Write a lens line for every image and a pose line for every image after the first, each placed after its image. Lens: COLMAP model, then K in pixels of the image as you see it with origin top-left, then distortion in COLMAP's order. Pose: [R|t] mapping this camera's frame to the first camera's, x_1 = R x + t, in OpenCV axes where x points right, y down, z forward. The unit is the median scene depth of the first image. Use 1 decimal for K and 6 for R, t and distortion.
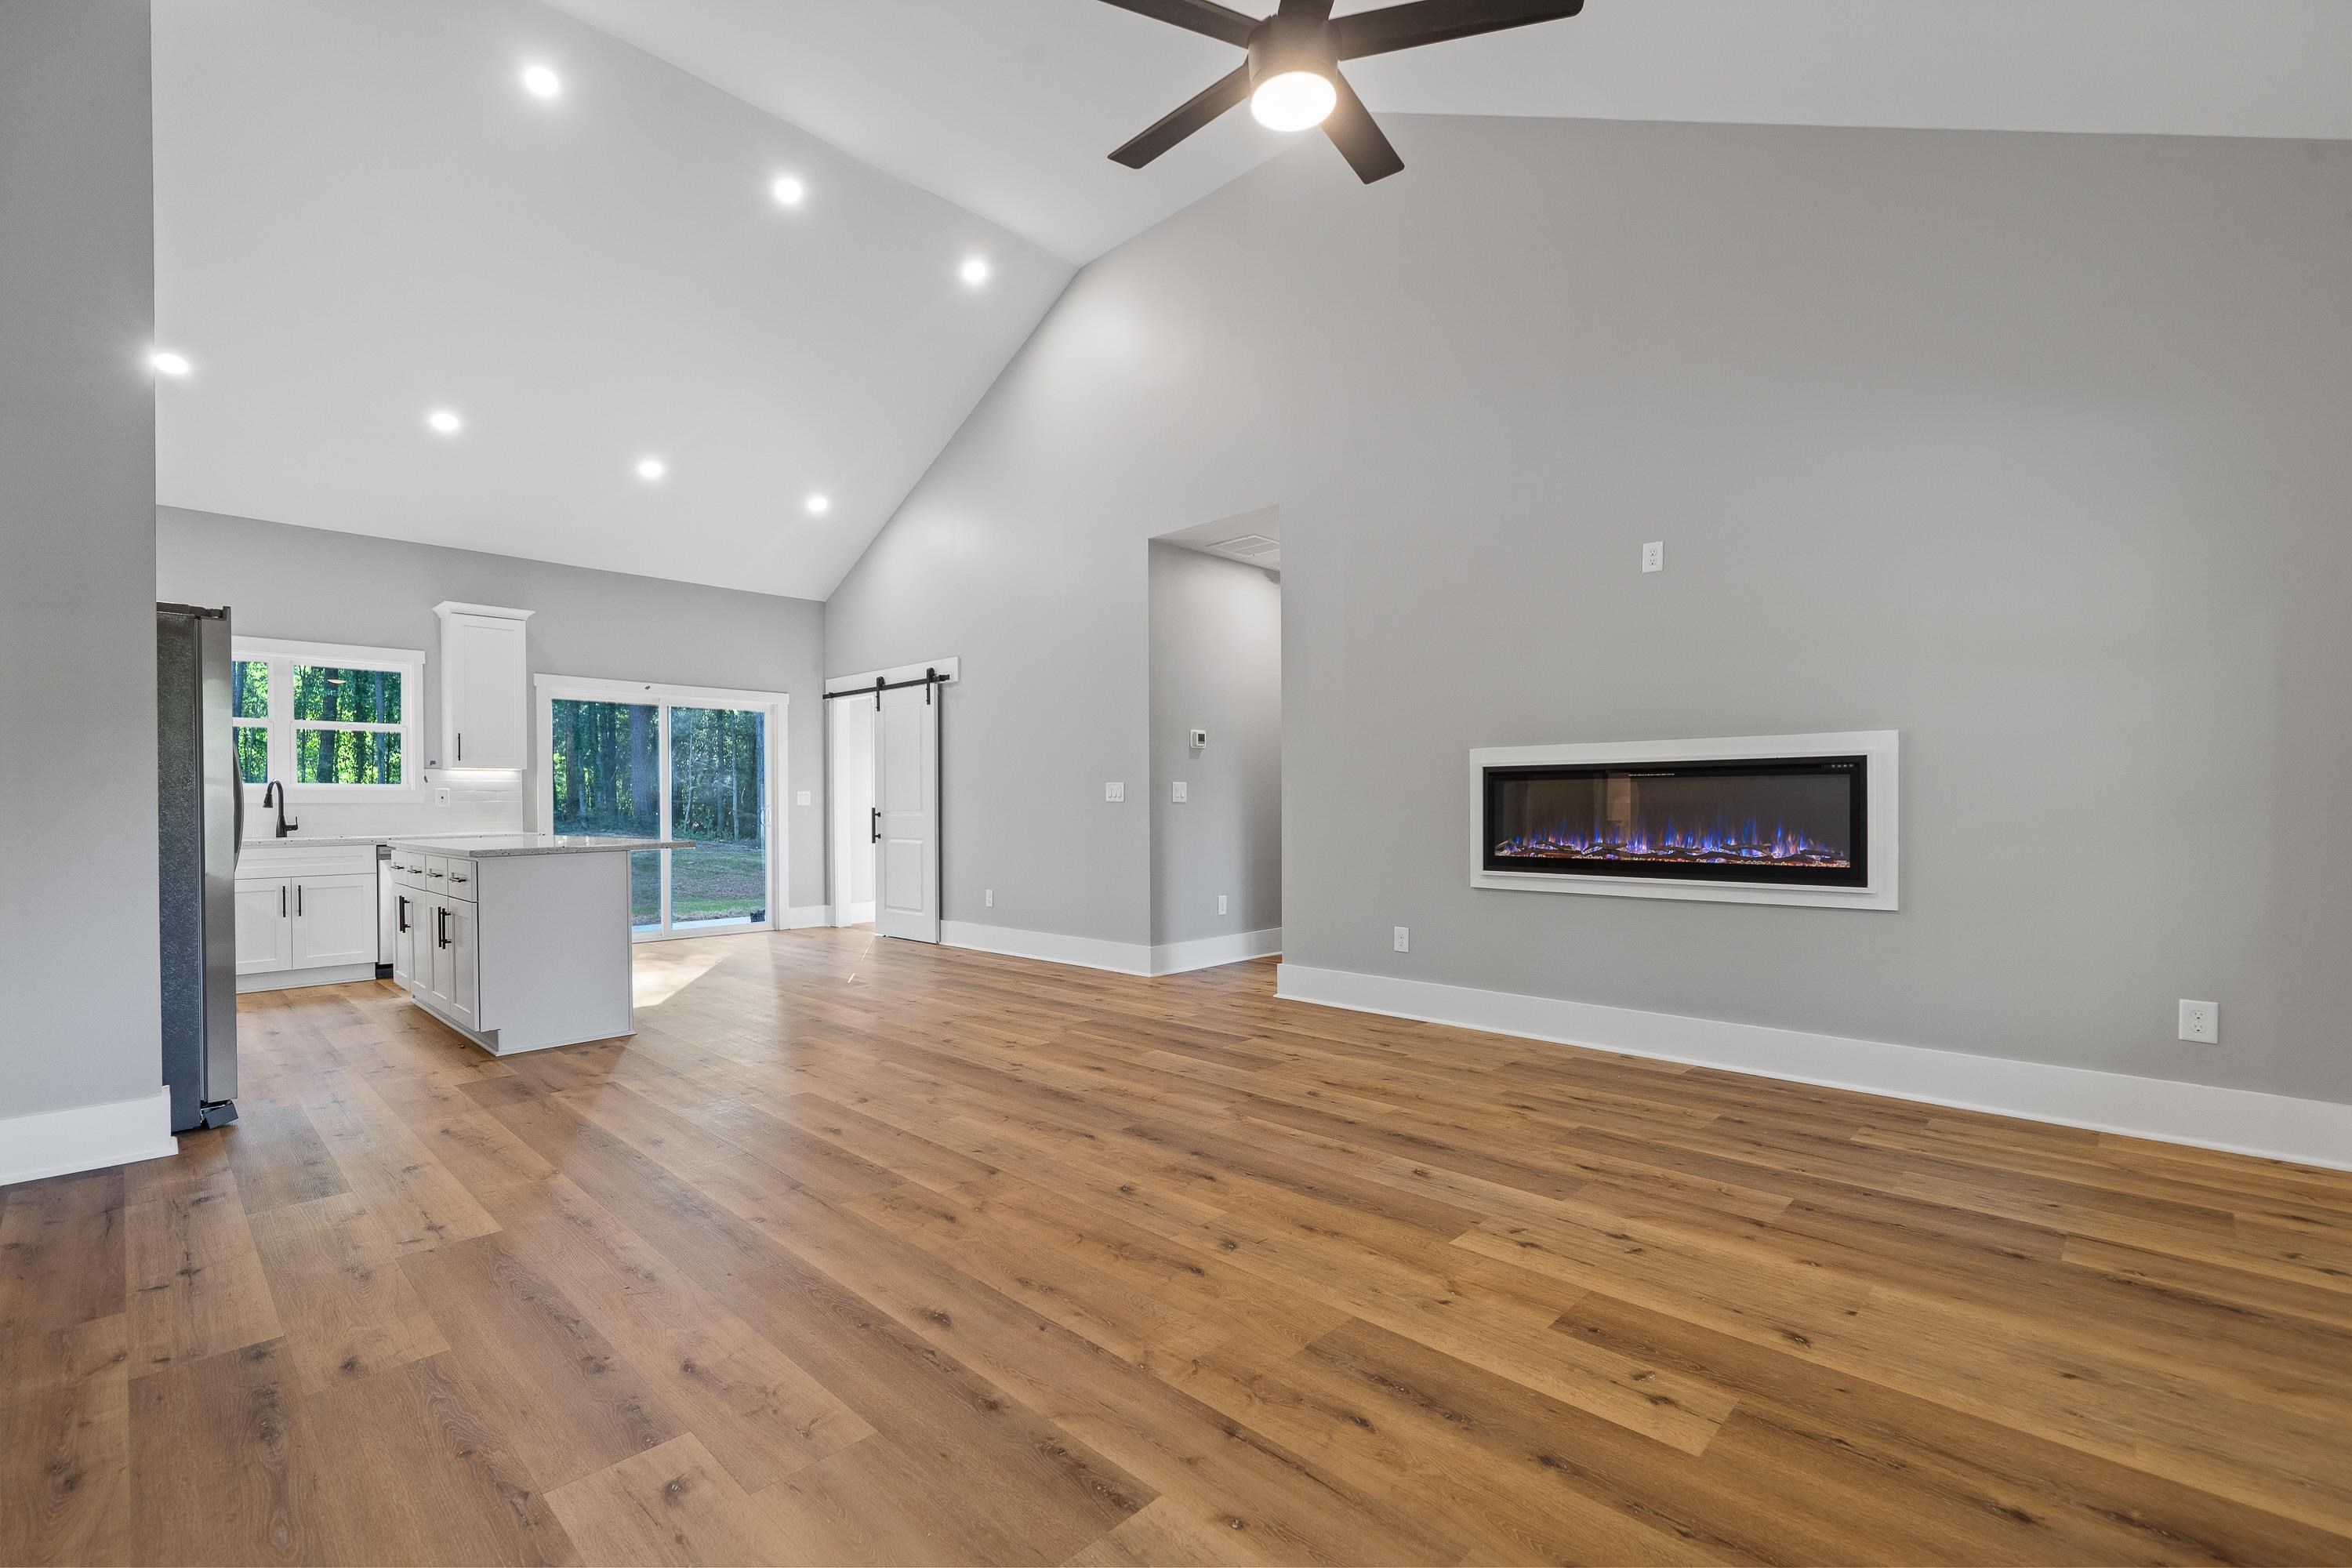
lens RADIAL K [[1018.4, 0, 1178.8], [0, 1018.4, 814.0], [0, 0, 1]] dist [-0.001350, -0.000228]
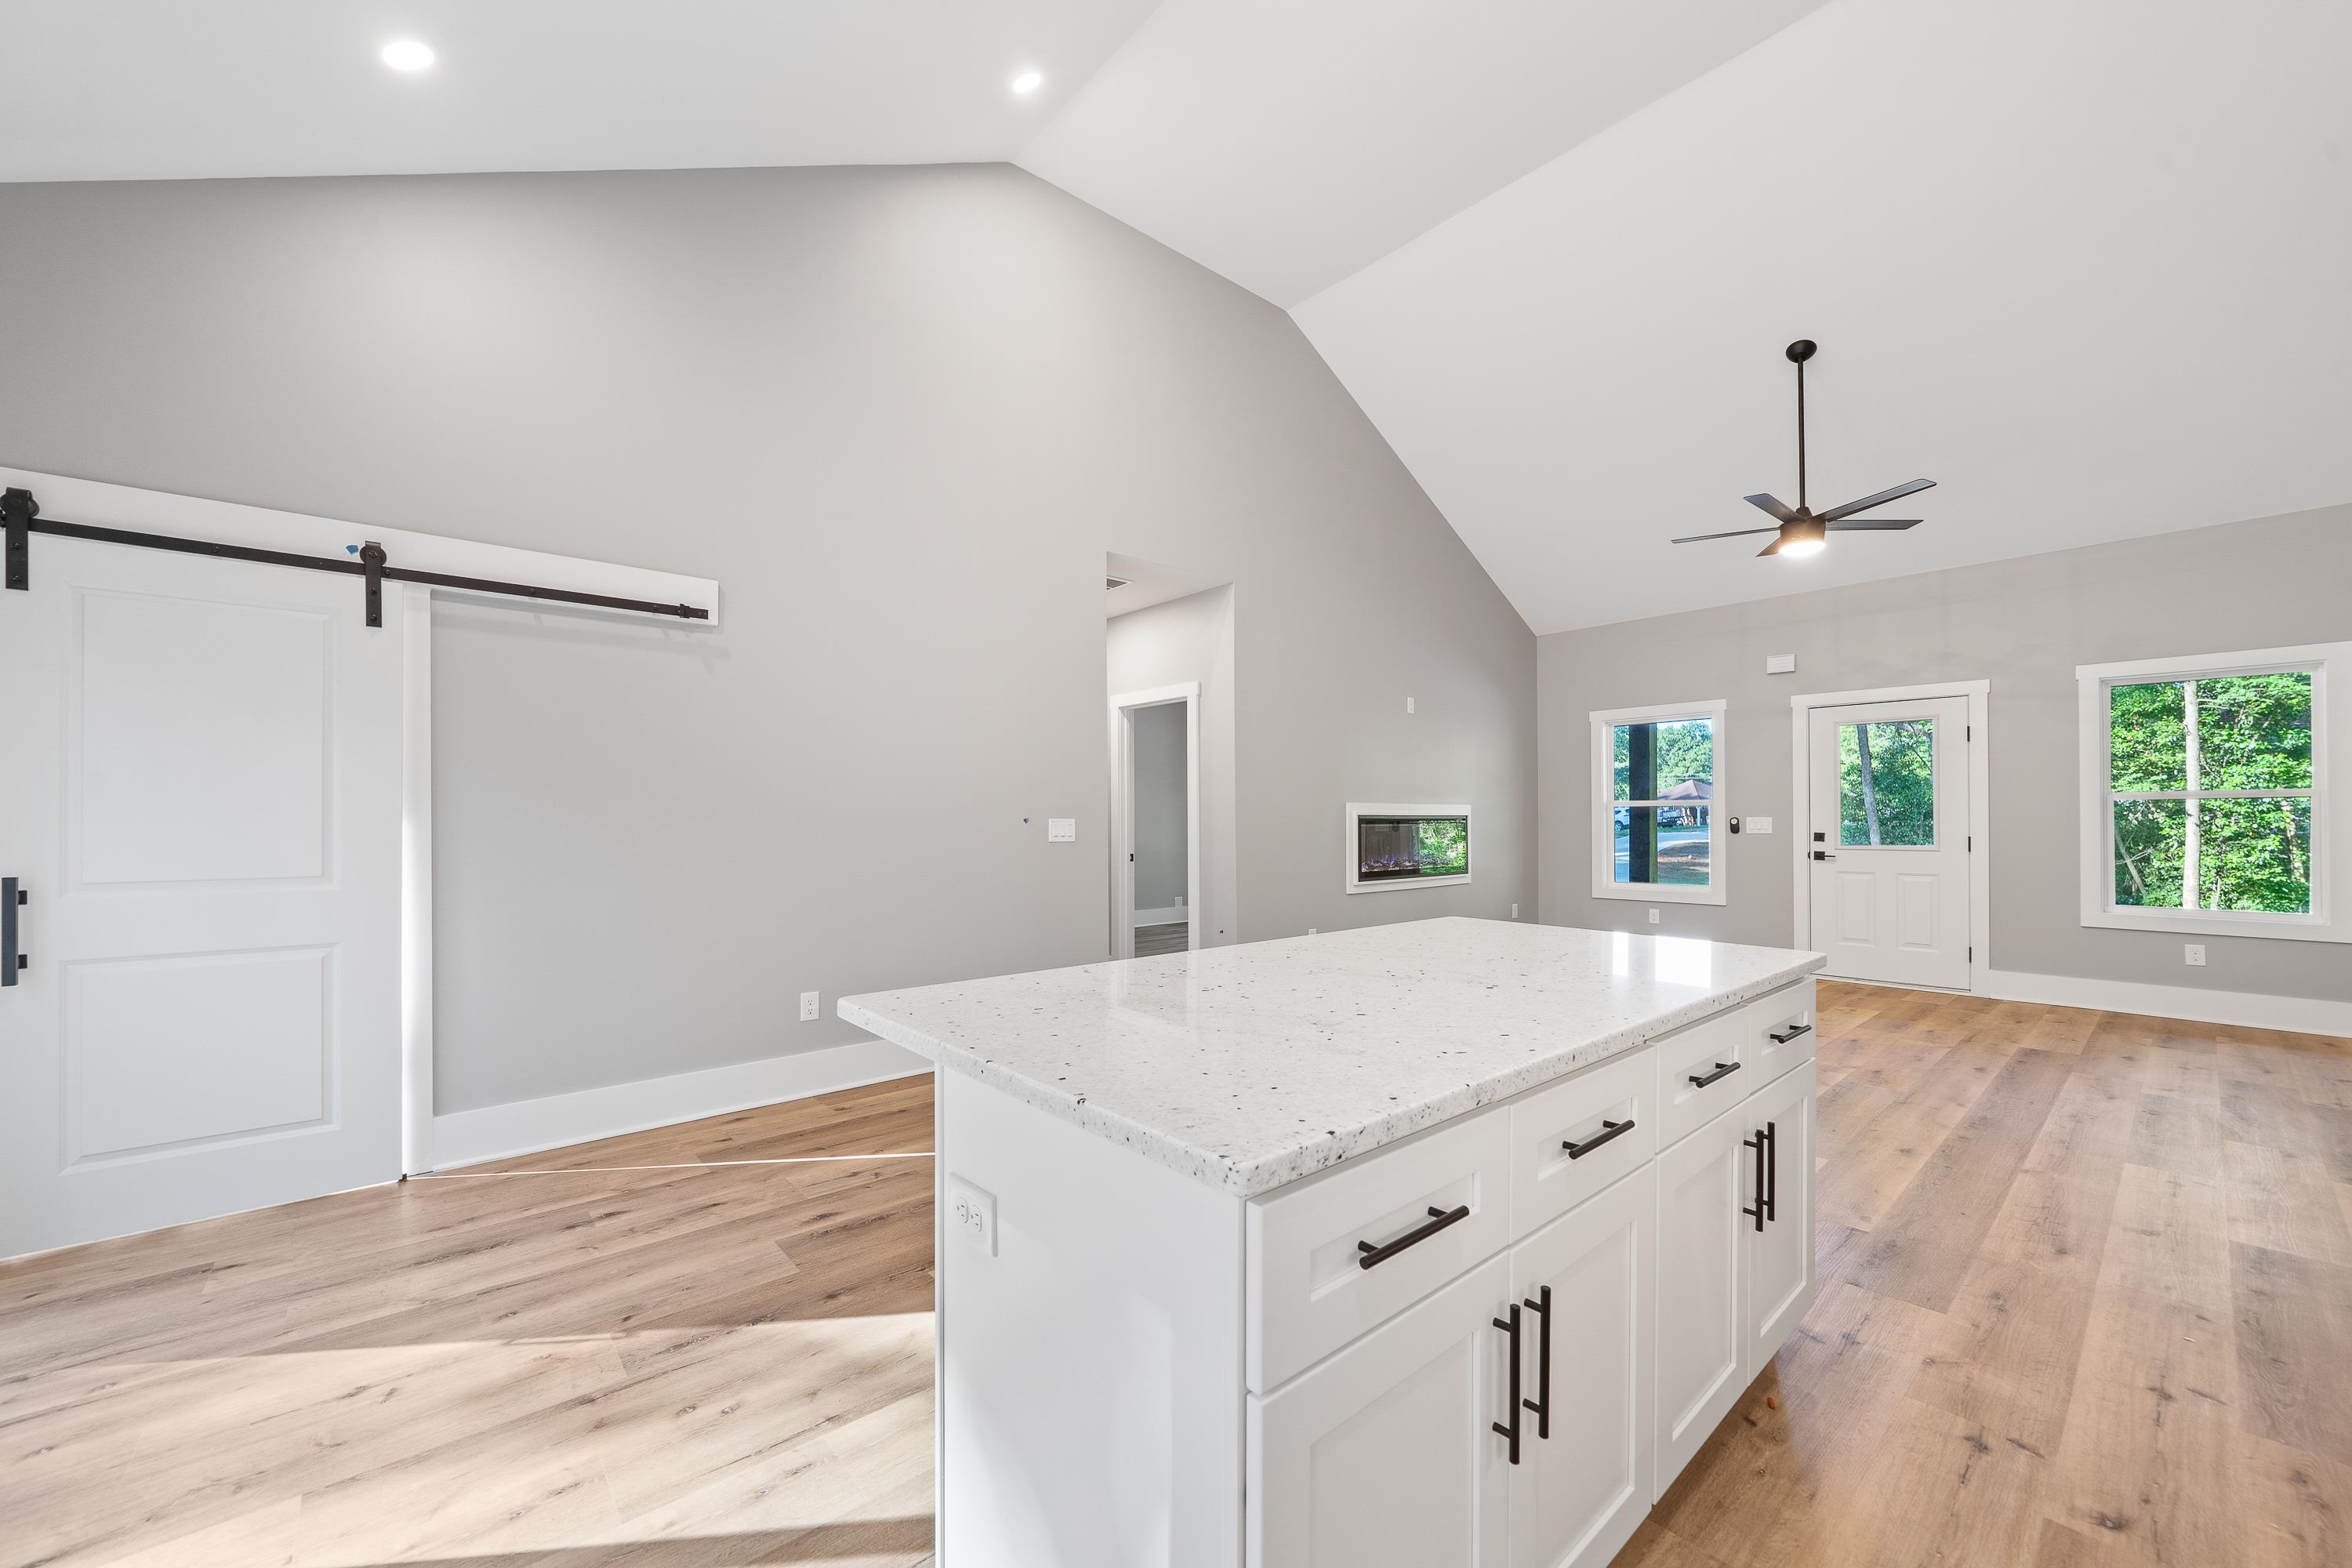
lens RADIAL K [[858.5, 0, 1183.1], [0, 858.5, 821.4], [0, 0, 1]] dist [-0.000742, 0.000196]
pose [[0.110756, 0.005727, 0.993831, -1.343346], [0.013543, 0.999882, -0.007271, -0.039880], [-0.993755, 0.014265, 0.110665, 1.461350]]
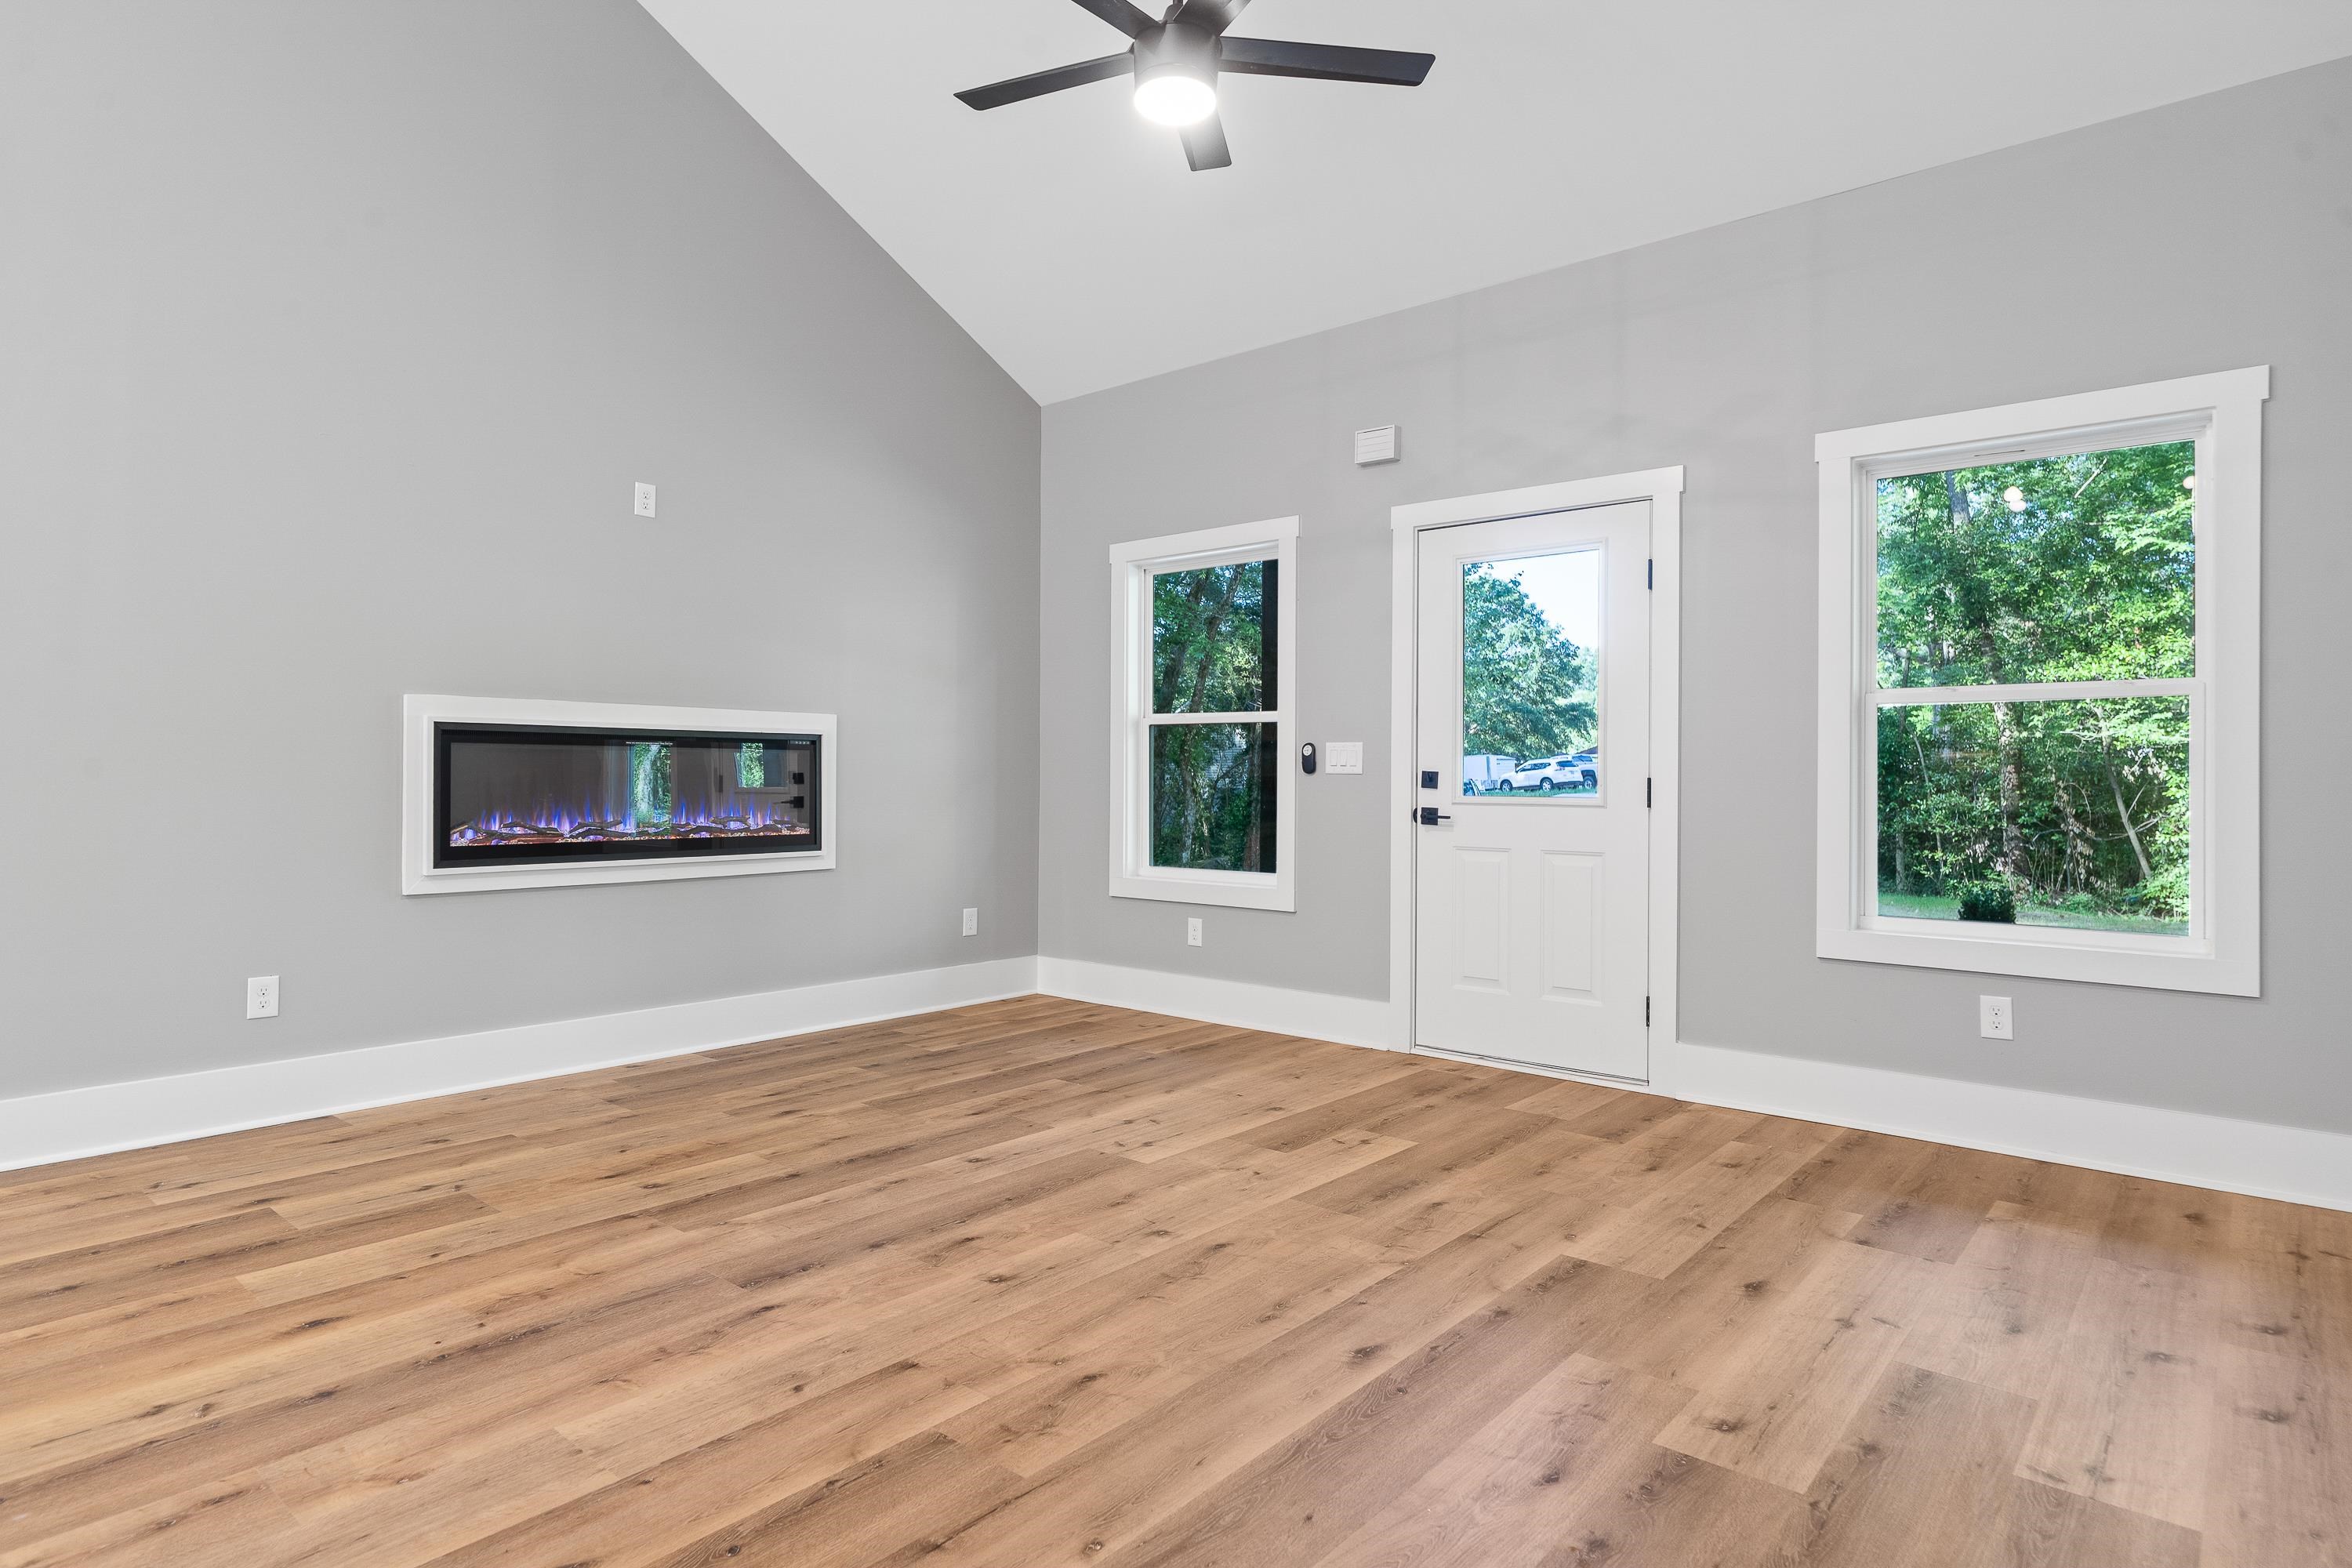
lens RADIAL K [[1252.7, 0, 1141.2], [0, 1252.7, 775.9], [0, 0, 1]] dist [0.000118, -0.000521]
pose [[-0.030308, 0.005016, 0.999528, -0.758254], [0.005413, 0.999974, -0.004854, -0.002282], [-0.999526, 0.005263, -0.030334, 0.701595]]
